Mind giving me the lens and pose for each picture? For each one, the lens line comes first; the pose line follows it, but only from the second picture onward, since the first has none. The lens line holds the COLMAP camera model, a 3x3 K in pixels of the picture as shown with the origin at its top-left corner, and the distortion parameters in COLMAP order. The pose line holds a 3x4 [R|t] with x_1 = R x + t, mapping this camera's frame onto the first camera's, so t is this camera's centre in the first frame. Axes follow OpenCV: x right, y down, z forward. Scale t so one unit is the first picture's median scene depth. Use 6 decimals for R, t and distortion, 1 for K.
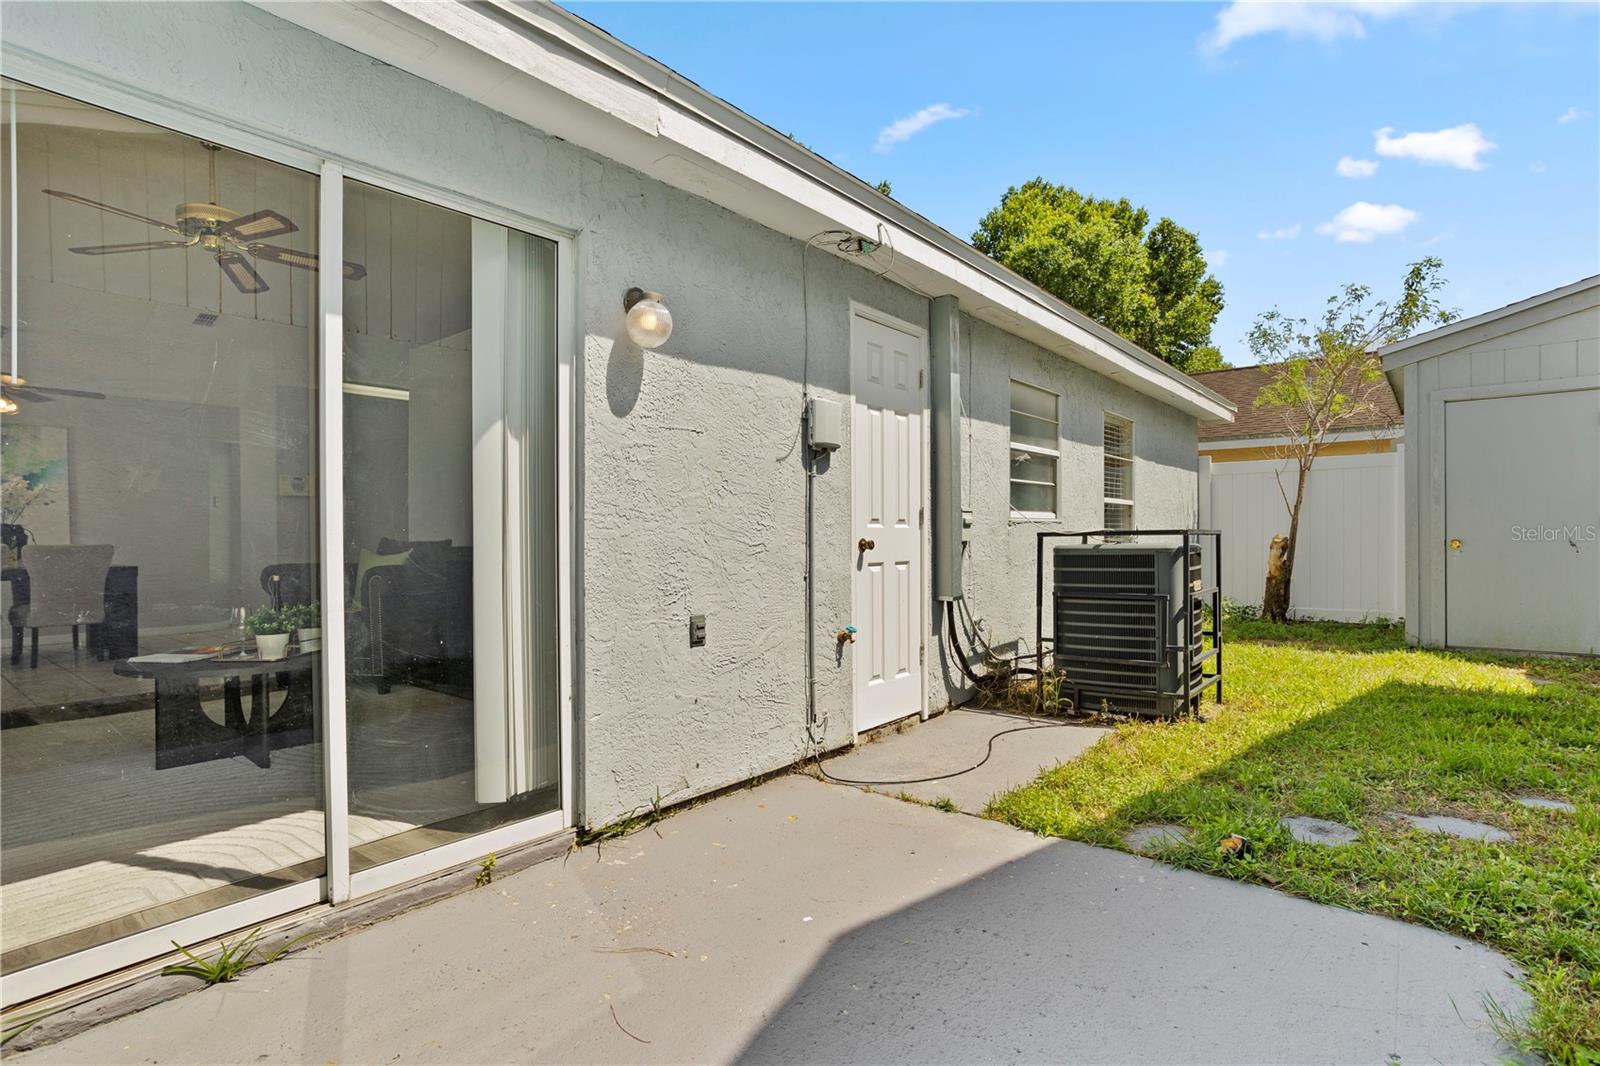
lens RADIAL K [[780.1, 0, 786.7], [0, 780.1, 534.4], [0, 0, 1]] dist [-0.036330, 0.020818]
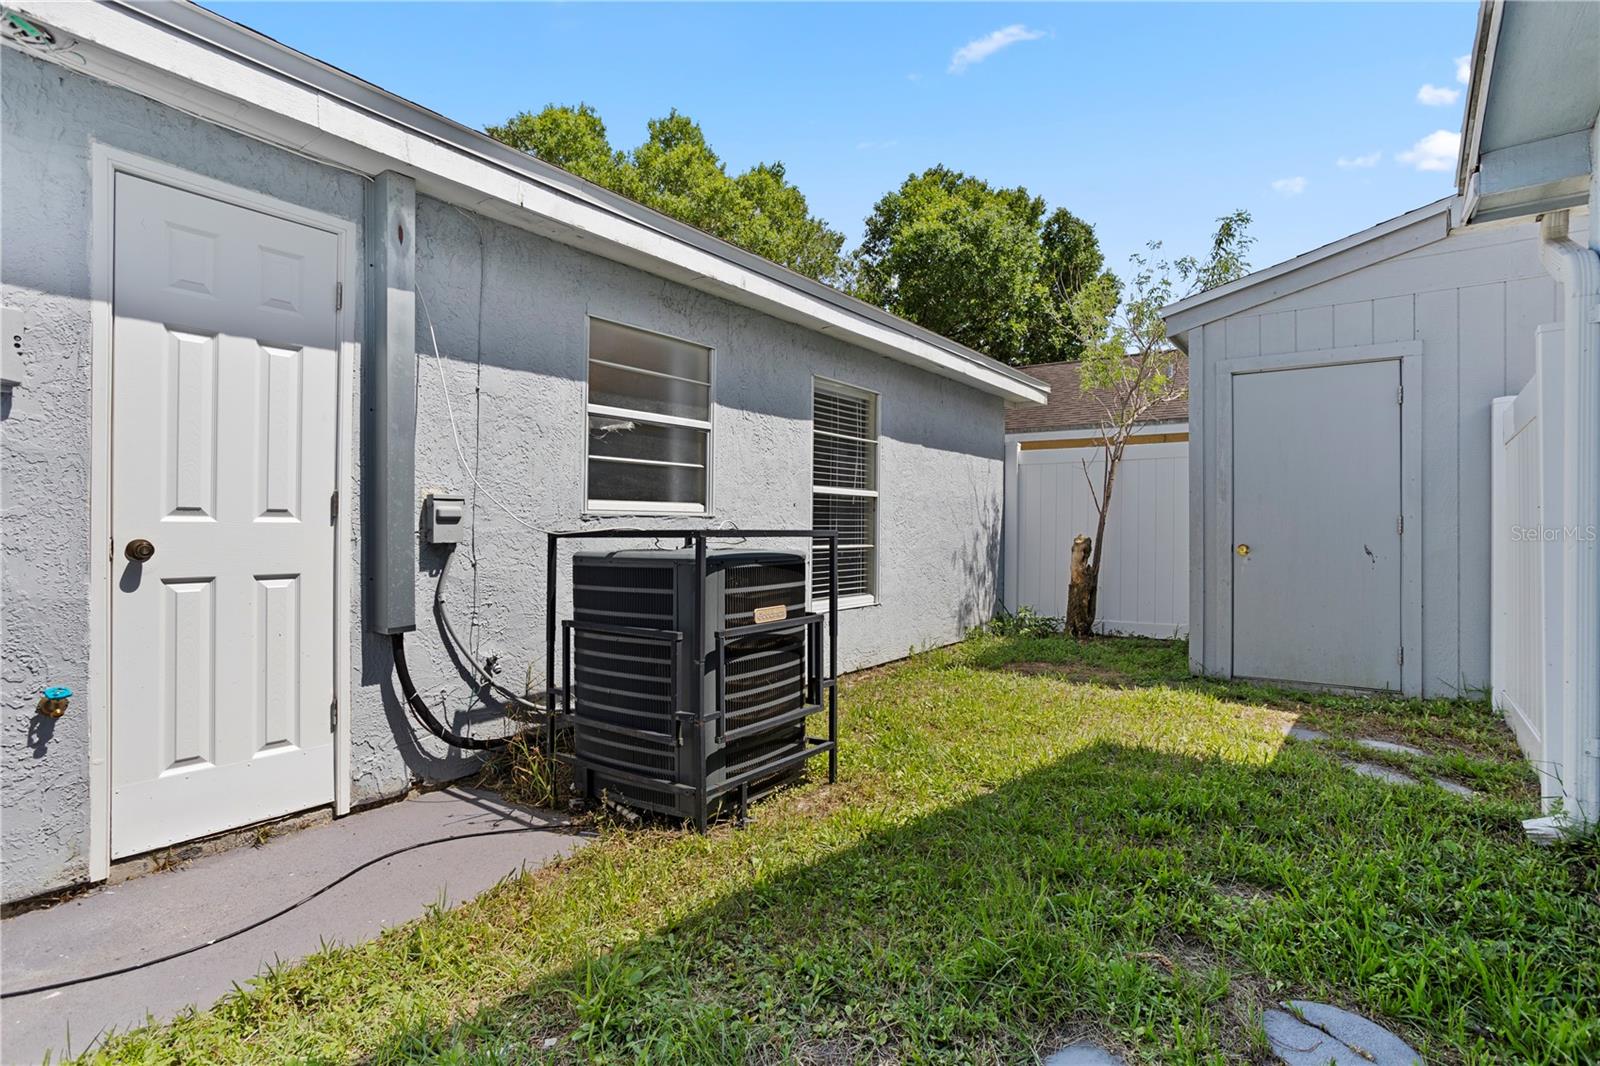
lens RADIAL K [[780.1, 0, 763.5], [0, 780.1, 521.1], [0, 0, 1]] dist [-0.036330, 0.020818]
pose [[0.998460, 0.012377, 0.054077, 0.396985], [-0.012018, 0.999904, -0.006966, -0.007583], [-0.054158, 0.006305, 0.998512, 0.264691]]
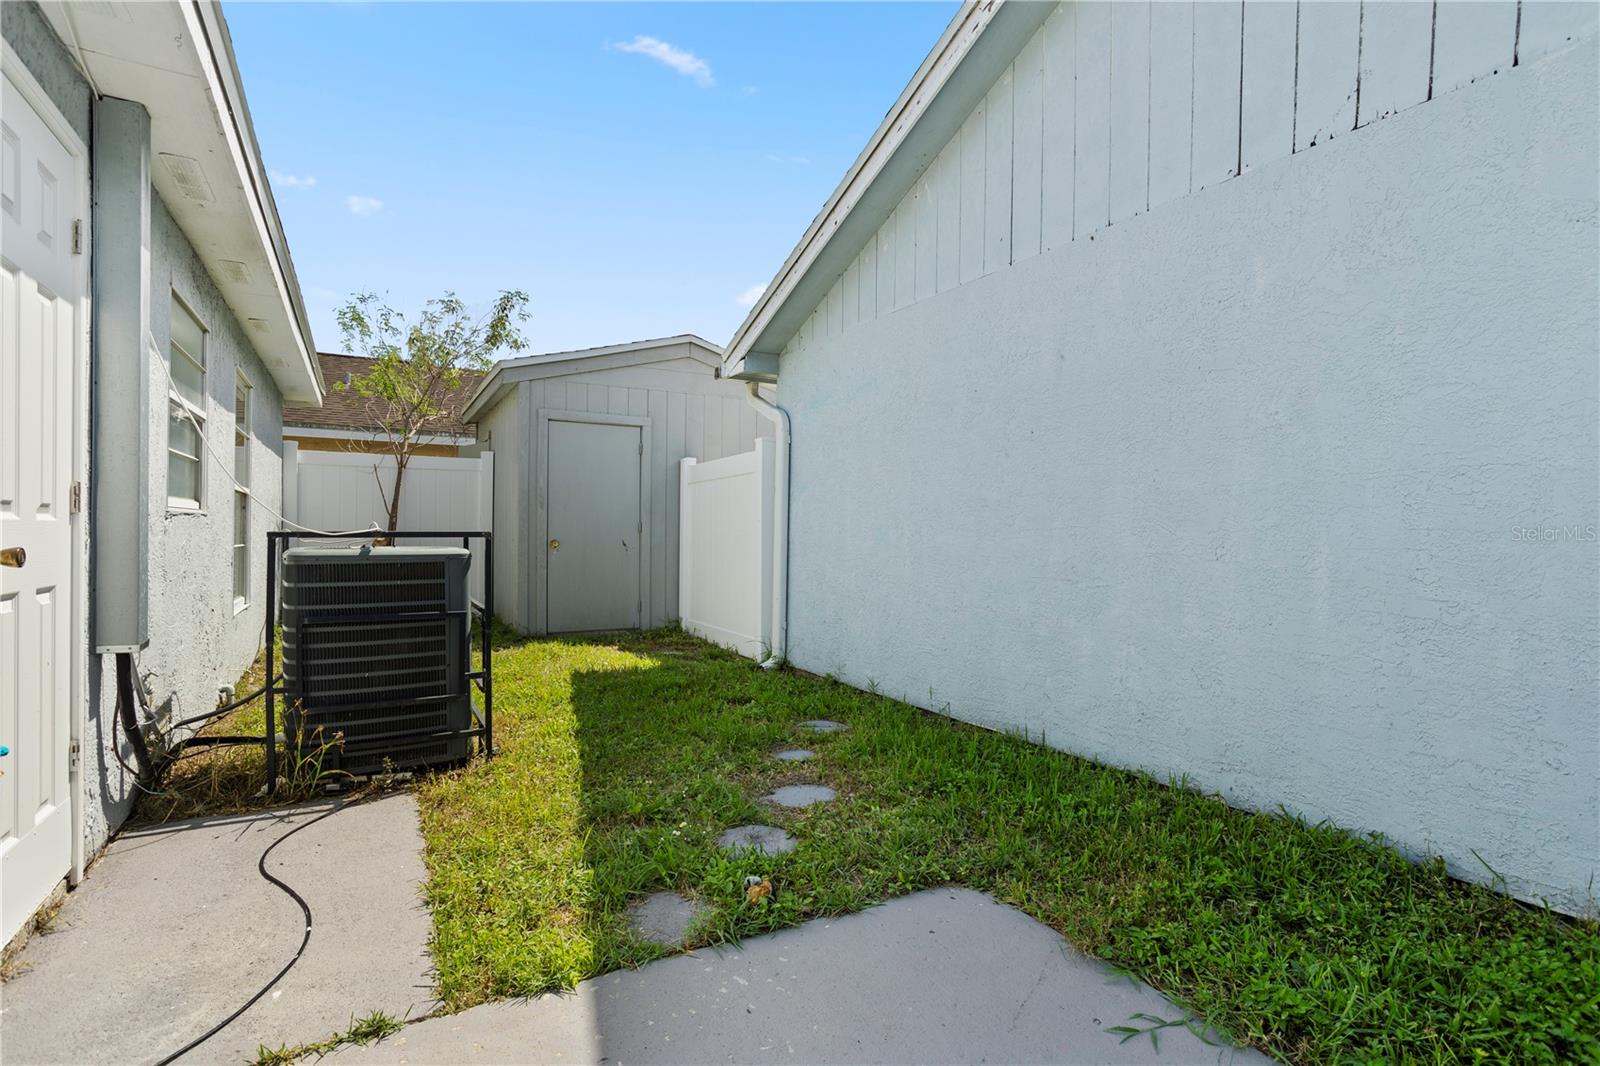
lens RADIAL K [[780.1, 0, 804.9], [0, 780.1, 542.8], [0, 0, 1]] dist [-0.036330, 0.020818]
pose [[0.359491, -0.001417, 0.933147, -0.106705], [-0.012658, 0.999899, 0.006395, -0.002526], [-0.933063, -0.014111, 0.359437, 0.282094]]
